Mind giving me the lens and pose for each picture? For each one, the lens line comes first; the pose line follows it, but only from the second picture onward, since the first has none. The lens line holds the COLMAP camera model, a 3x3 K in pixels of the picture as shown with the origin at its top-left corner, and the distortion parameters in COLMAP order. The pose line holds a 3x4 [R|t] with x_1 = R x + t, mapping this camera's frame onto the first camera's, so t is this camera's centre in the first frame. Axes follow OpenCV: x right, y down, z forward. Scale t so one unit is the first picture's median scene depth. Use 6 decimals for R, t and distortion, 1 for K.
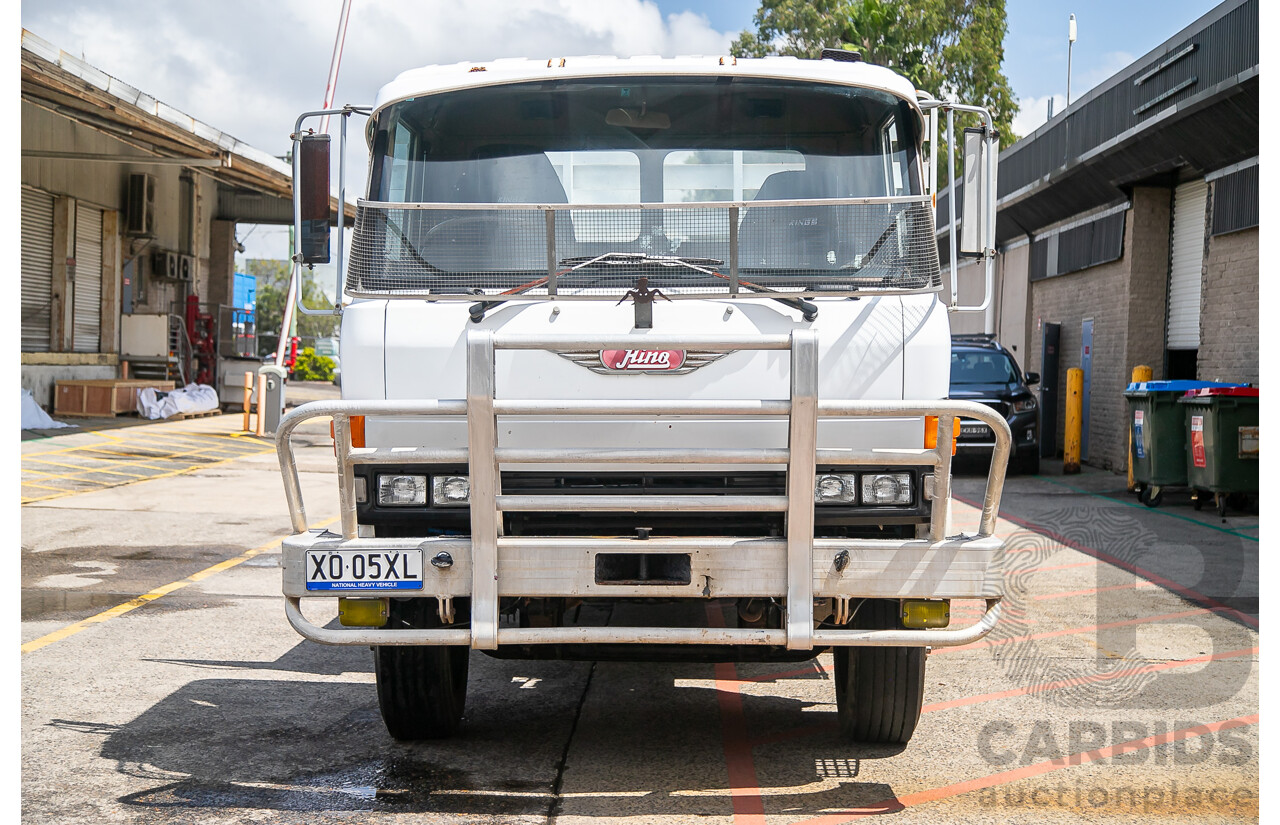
lens RADIAL K [[2430.3, 0, 645.2], [0, 2430.3, 423.8], [0, 0, 1]] dist [0.349893, 0.000000]
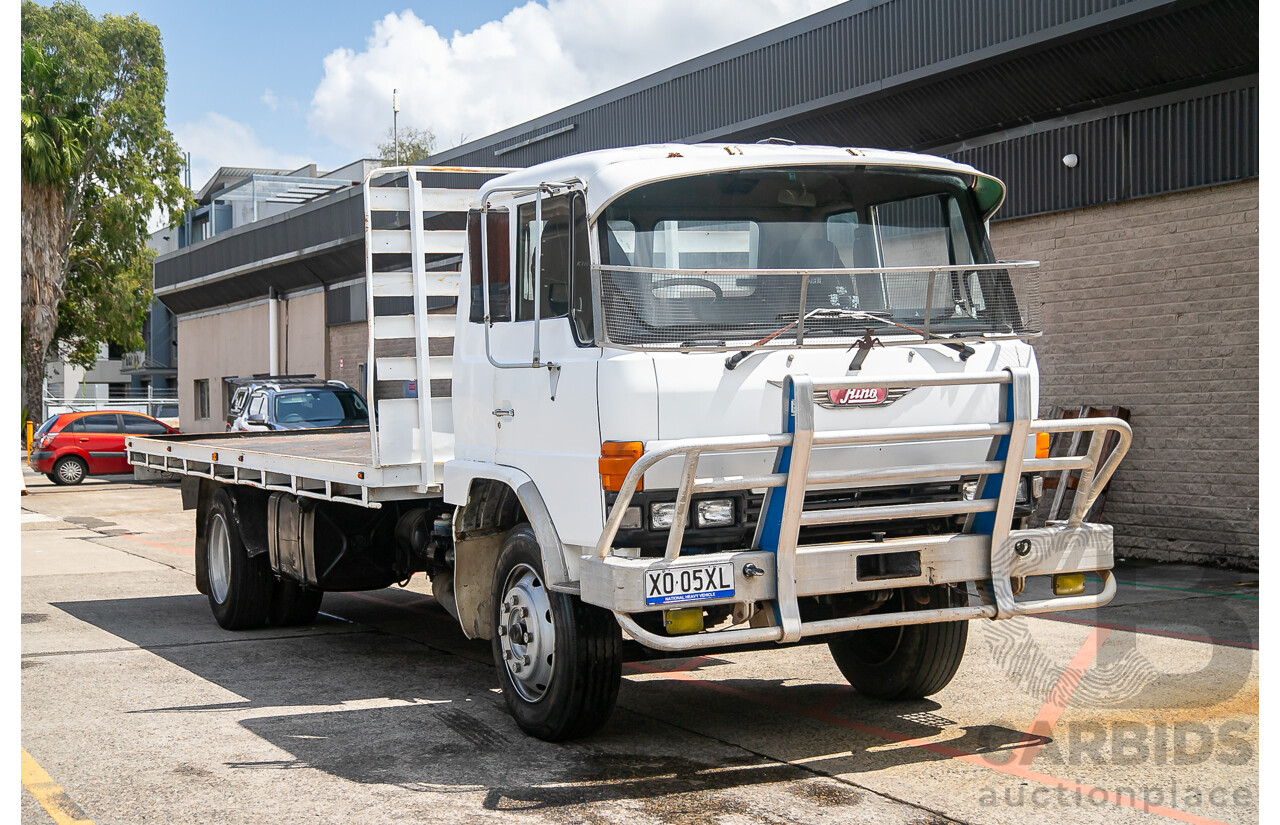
lens RADIAL K [[2430.3, 0, 638.6], [0, 2430.3, 400.4], [0, 0, 1]] dist [0.349893, 0.000000]
pose [[0.848689, -0.037934, 0.527530, -0.749146], [0.051244, 0.998630, -0.010631, -0.016842], [-0.526404, 0.036055, 0.849470, 0.018280]]
